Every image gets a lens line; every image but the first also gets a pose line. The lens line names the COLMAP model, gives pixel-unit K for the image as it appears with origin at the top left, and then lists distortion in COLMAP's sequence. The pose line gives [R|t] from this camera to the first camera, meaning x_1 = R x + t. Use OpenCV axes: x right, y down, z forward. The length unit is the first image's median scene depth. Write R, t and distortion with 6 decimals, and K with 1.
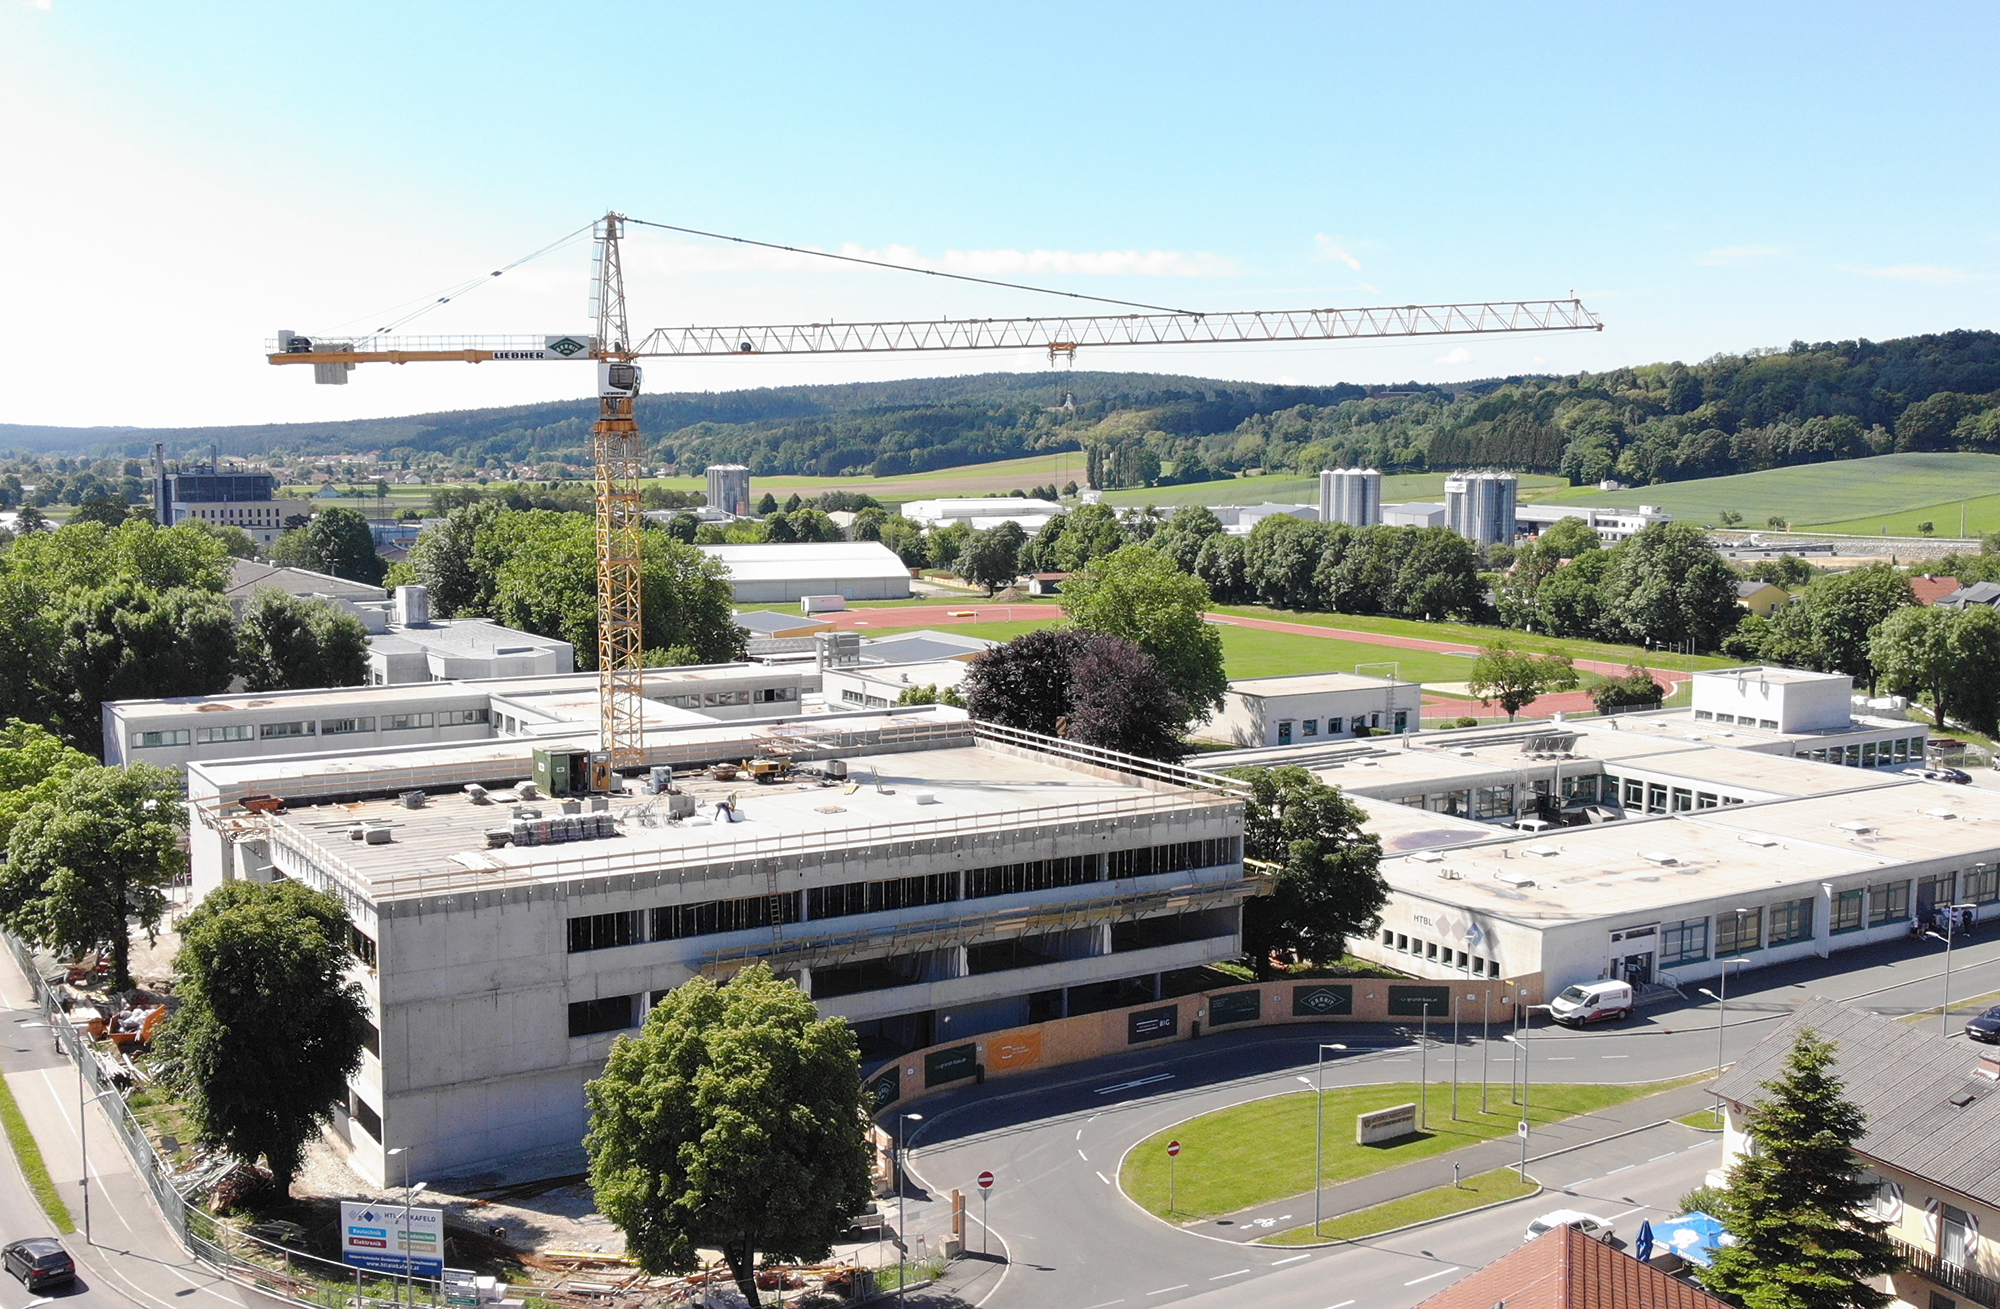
lens RADIAL K [[1952.0, 0, 881.7], [0, 1952.0, 649.2], [0, 0, 1]] dist [0.014045, -0.109407]
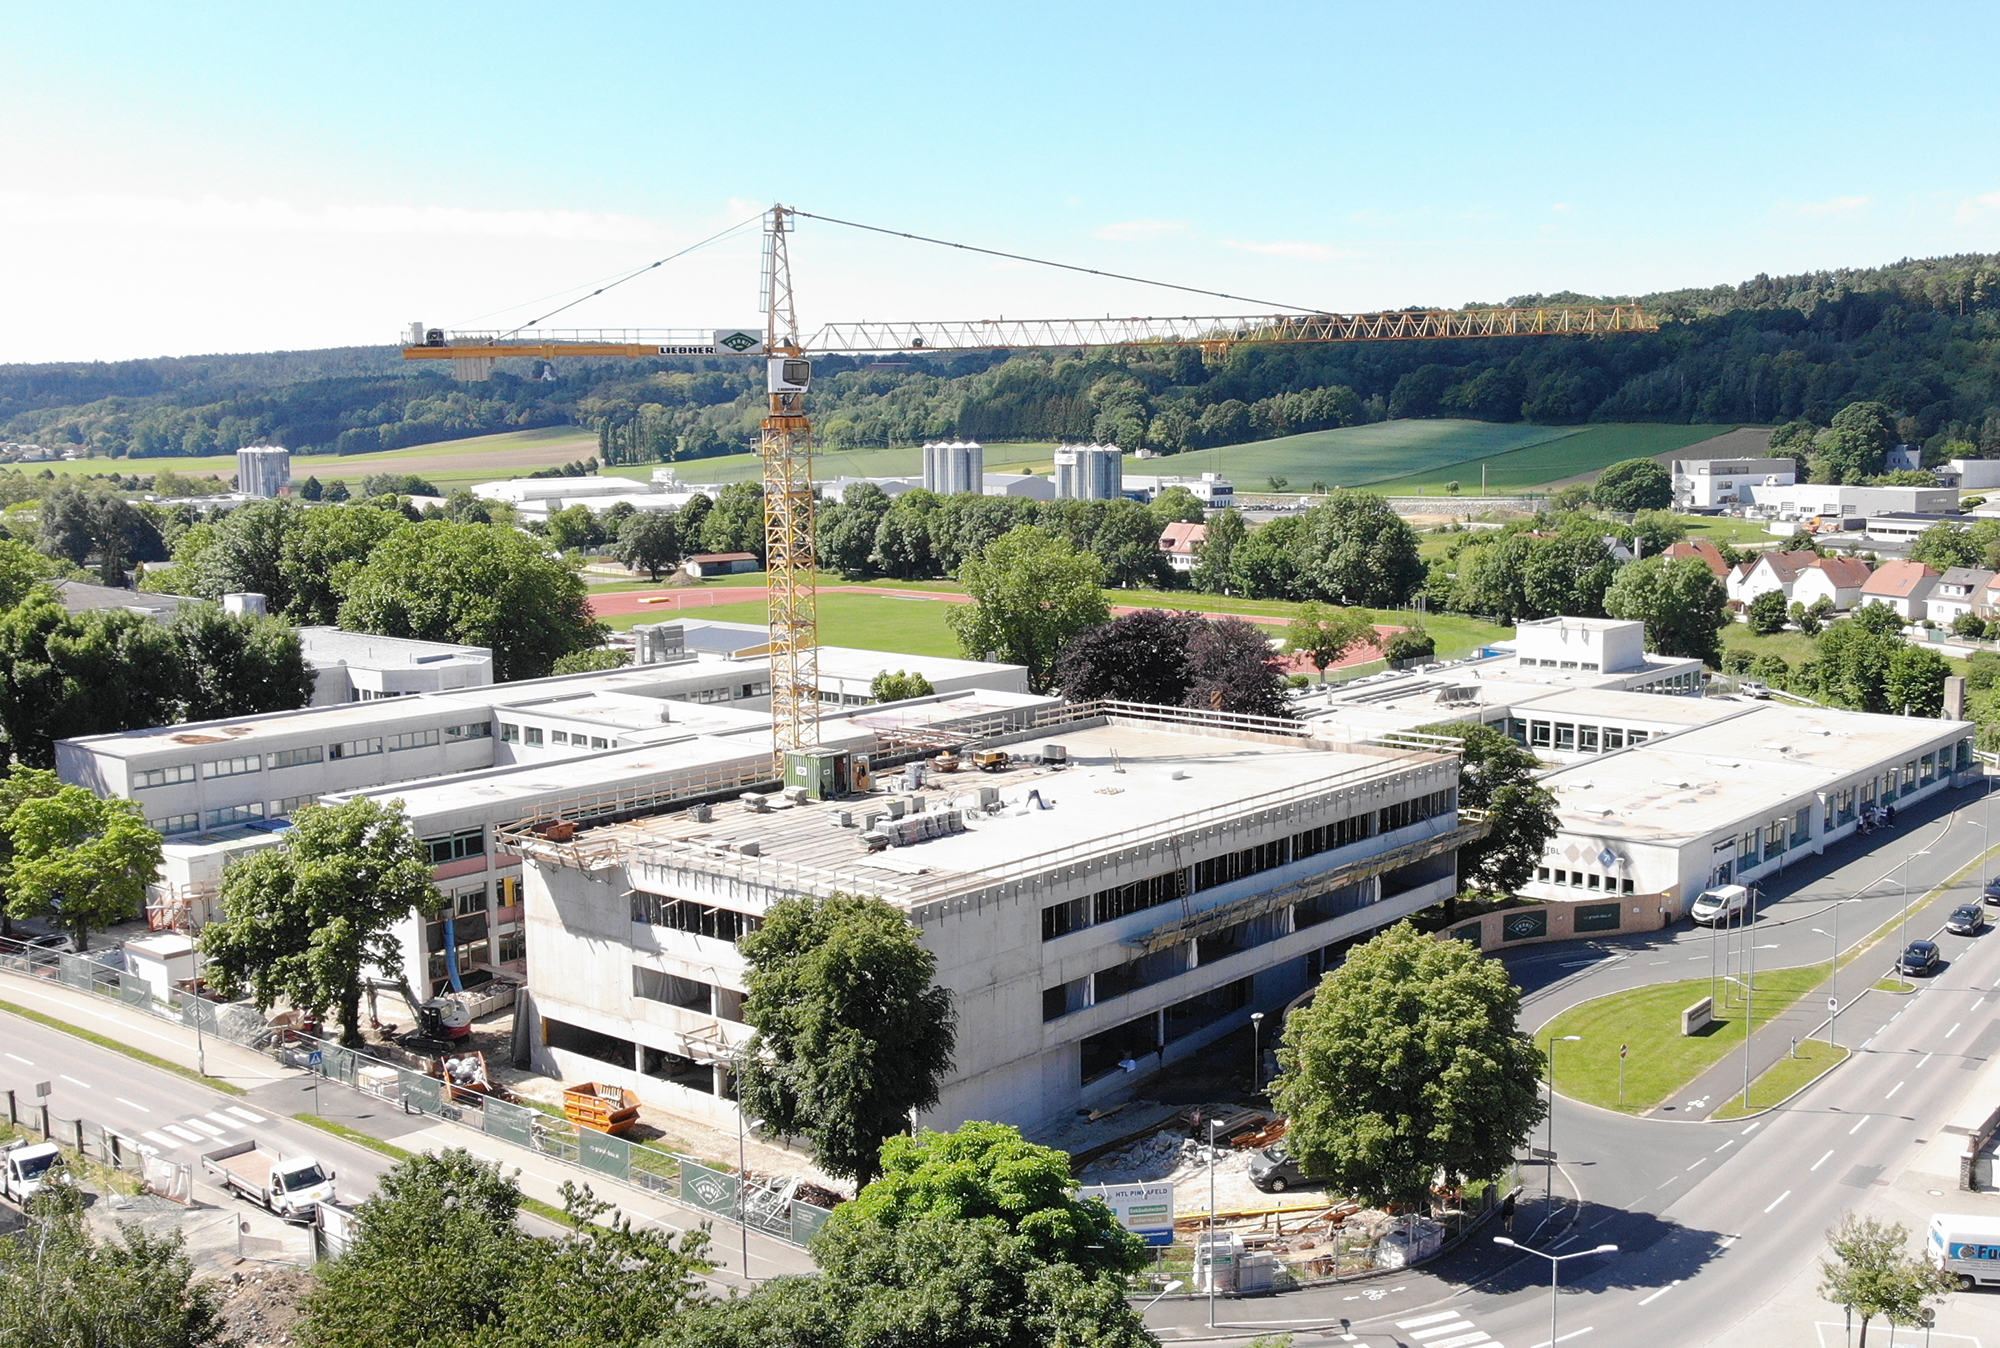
lens RADIAL K [[2022.1, 0, 1000.0], [0, 2022.1, 674.0], [0, 0, 1]] dist [-0.003263, -0.024762]
pose [[0.934661, -0.053919, 0.351427, -0.243490], [0.045557, 0.998448, 0.032027, -0.009424], [-0.352608, -0.013925, 0.935667, 0.004369]]
